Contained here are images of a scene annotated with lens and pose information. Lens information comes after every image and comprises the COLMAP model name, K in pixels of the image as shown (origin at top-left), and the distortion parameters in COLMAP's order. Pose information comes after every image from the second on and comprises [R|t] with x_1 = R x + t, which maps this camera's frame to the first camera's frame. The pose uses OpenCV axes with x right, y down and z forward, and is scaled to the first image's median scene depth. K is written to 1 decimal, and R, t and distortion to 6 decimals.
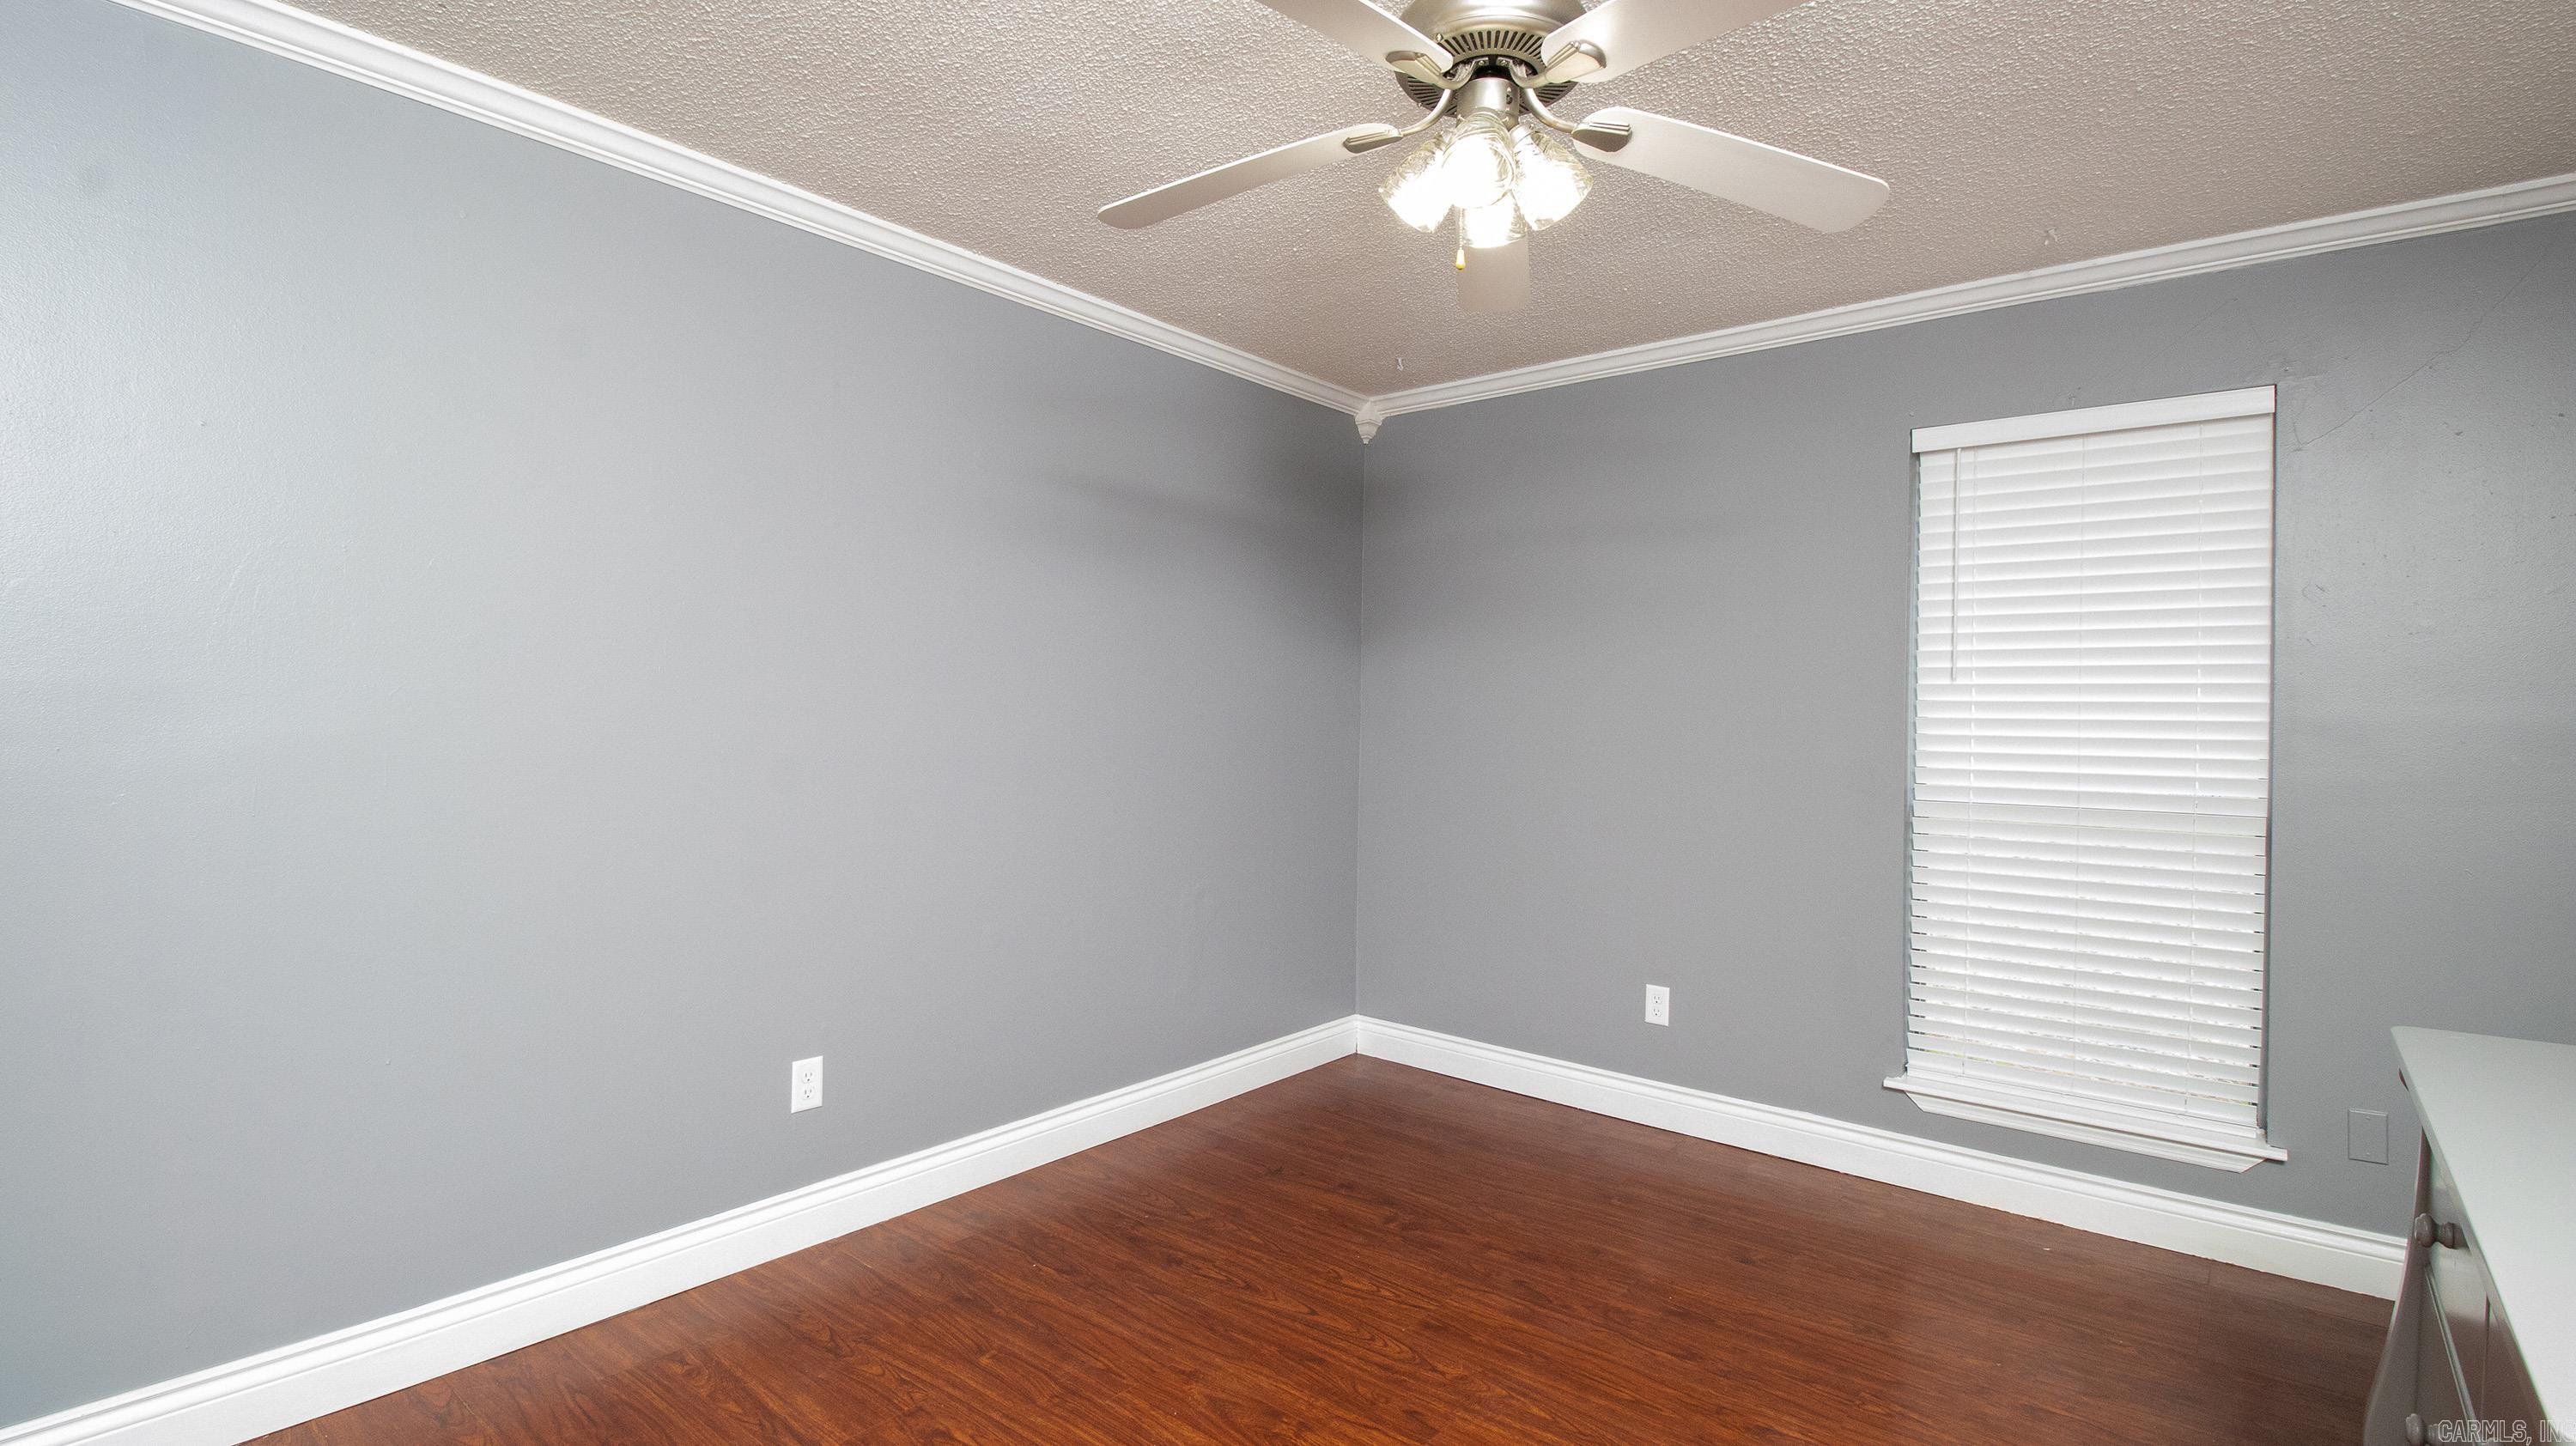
lens RADIAL K [[1186.1, 0, 1288.0], [0, 1186.1, 723.0], [0, 0, 1]] dist [0.000333, -0.000439]
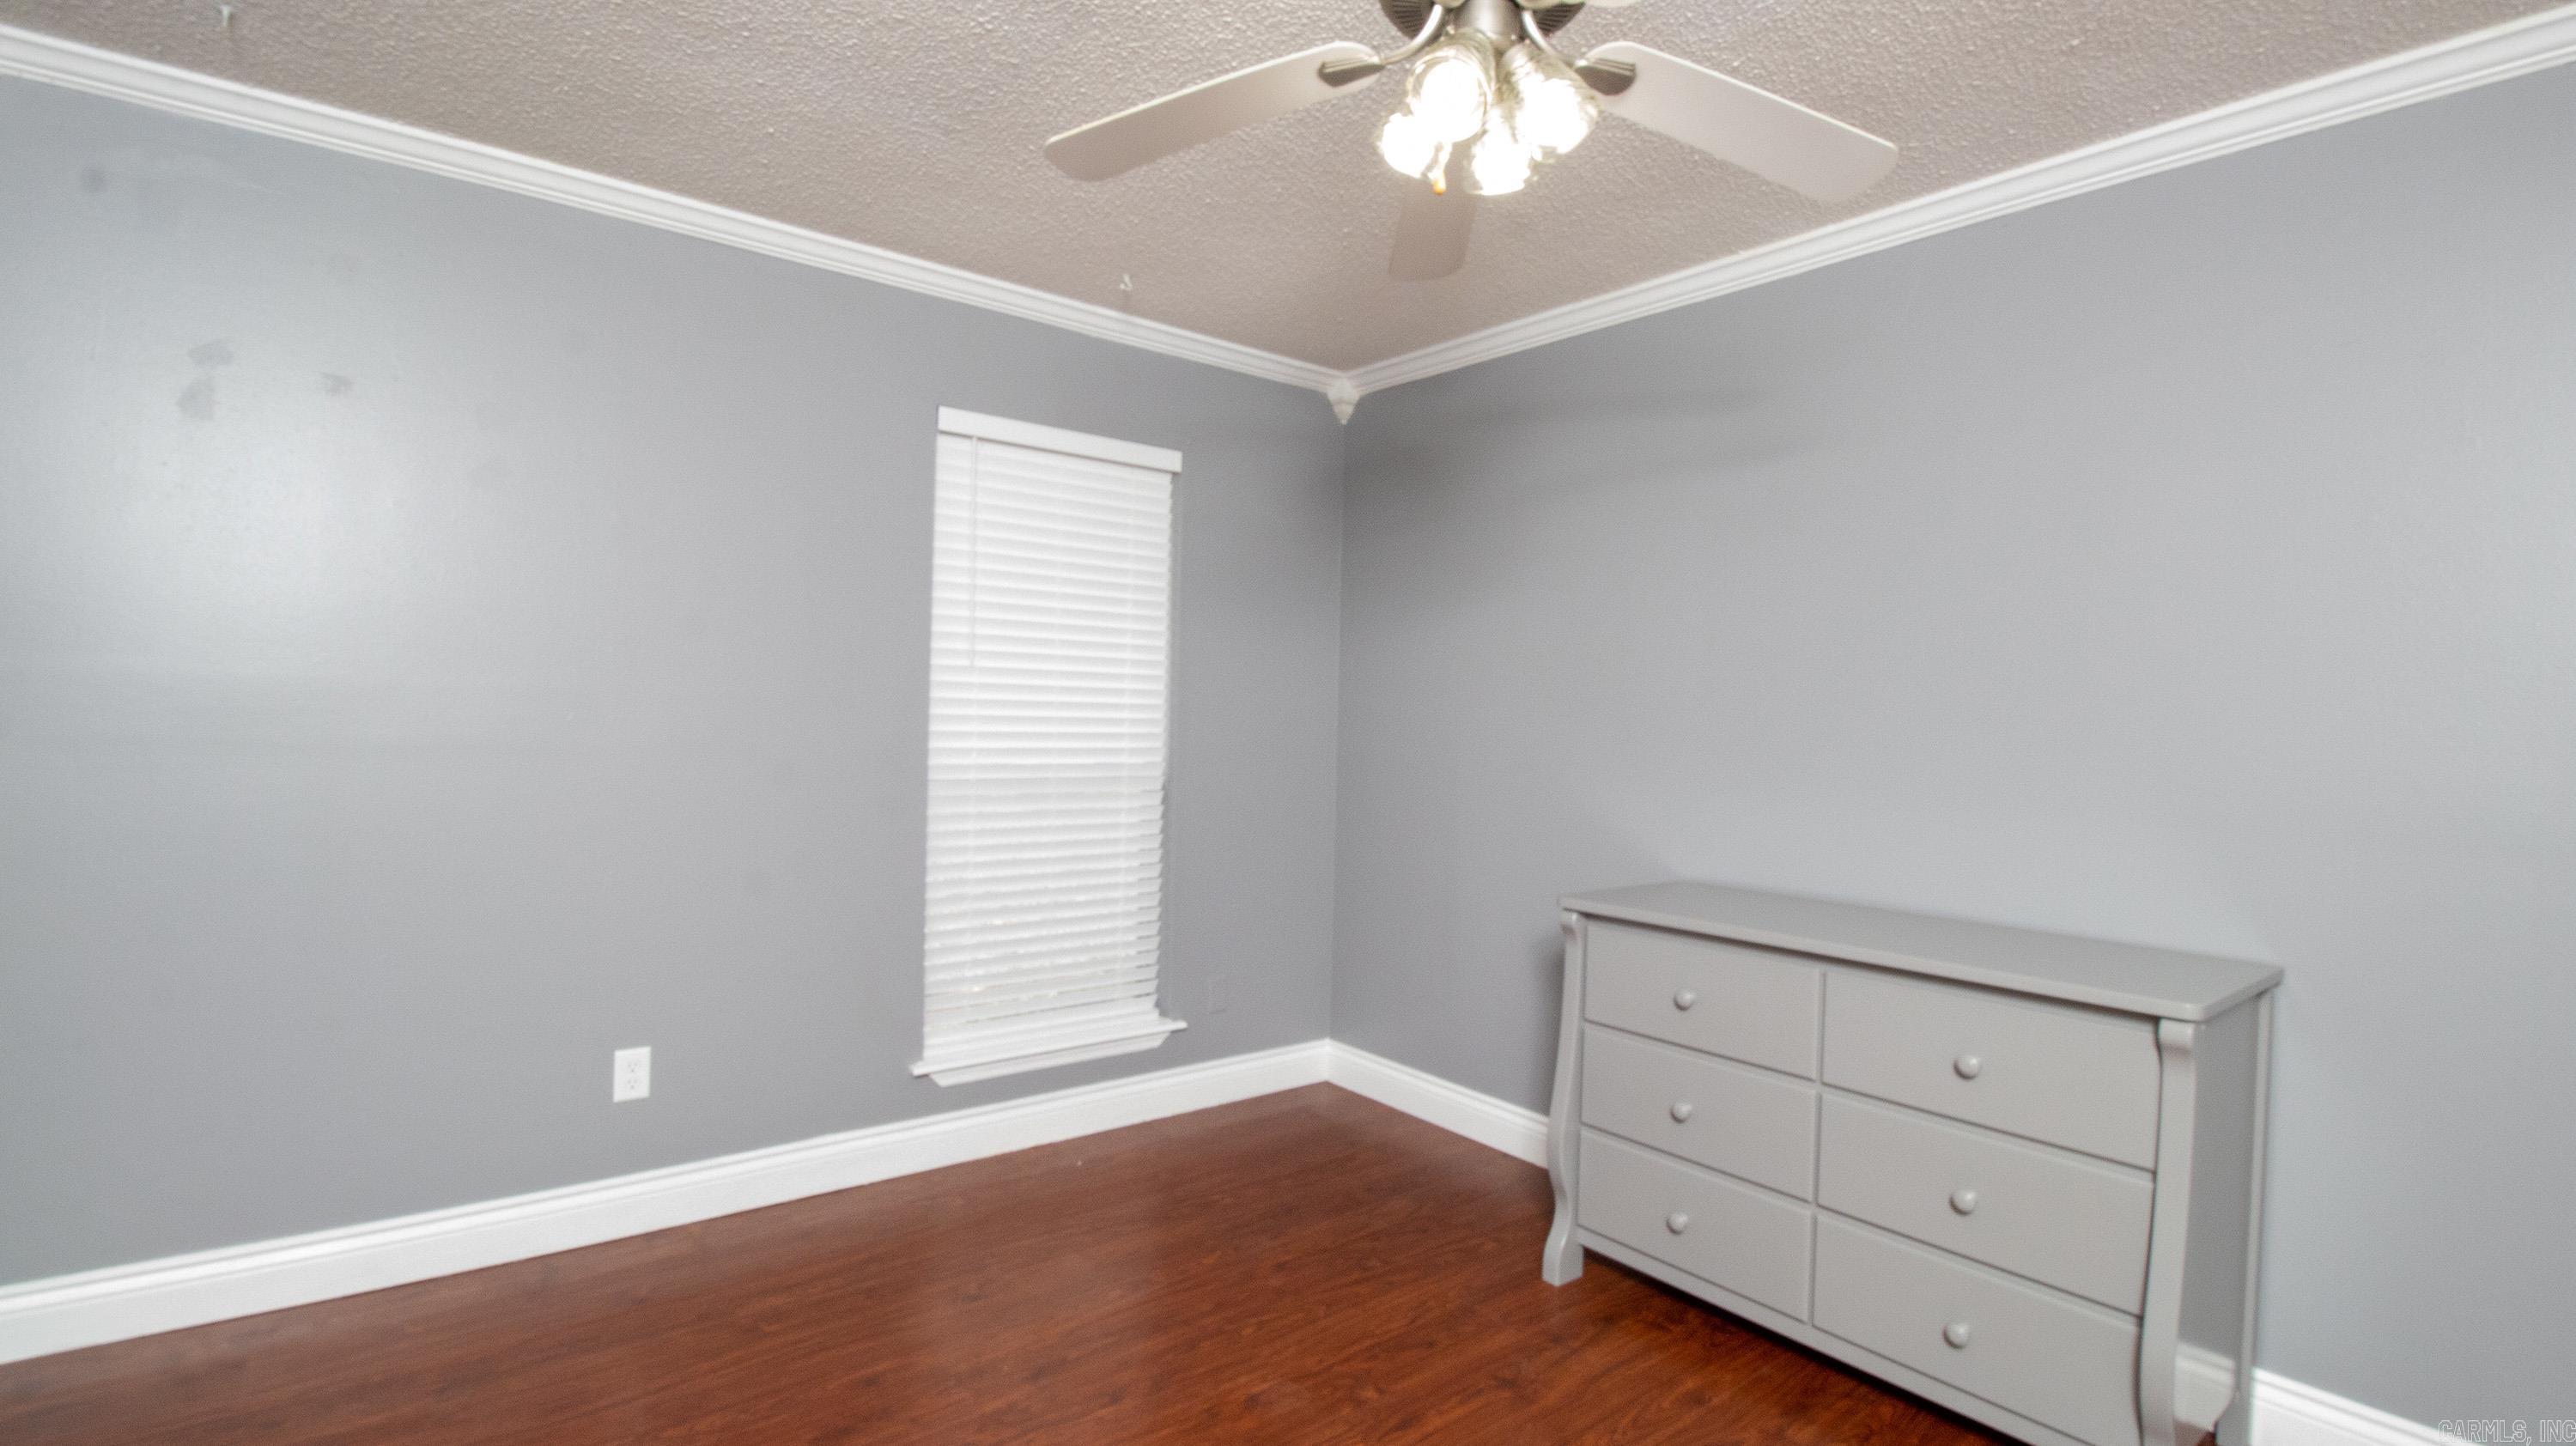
lens RADIAL K [[1186.1, 0, 1288.0], [0, 1186.1, 723.0], [0, 0, 1]] dist [0.000333, -0.000439]
pose [[0.224857, -0.009227, 0.974348, -0.385683], [-0.004959, 0.999931, 0.010614, 0.005060], [-0.974379, -0.007218, 0.224796, 0.503244]]
